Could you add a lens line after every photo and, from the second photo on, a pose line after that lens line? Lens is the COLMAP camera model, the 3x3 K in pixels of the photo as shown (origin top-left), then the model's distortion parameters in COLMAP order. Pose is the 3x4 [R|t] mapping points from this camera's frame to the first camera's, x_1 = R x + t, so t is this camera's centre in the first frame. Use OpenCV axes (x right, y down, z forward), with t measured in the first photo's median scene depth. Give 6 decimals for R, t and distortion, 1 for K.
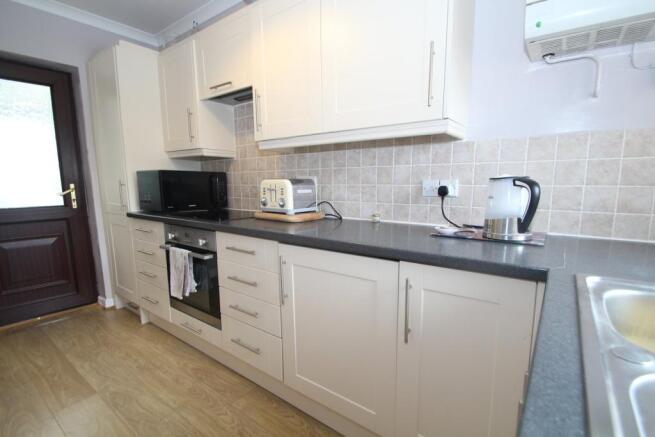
lens RADIAL K [[306.2, 0, 329.1], [0, 306.2, 221.6], [0, 0, 1]] dist [0.003179, -0.002674]
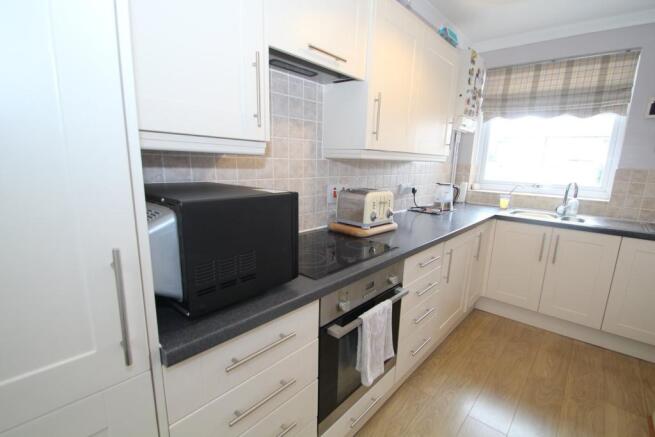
lens RADIAL K [[306.2, 0, 328.8], [0, 306.2, 220.5], [0, 0, 1]] dist [0.003179, -0.002674]
pose [[0.076333, -0.181662, 0.980394, -1.155876], [0.096947, 0.979956, 0.174033, -0.231728], [-0.992358, 0.081762, 0.092414, 1.063829]]
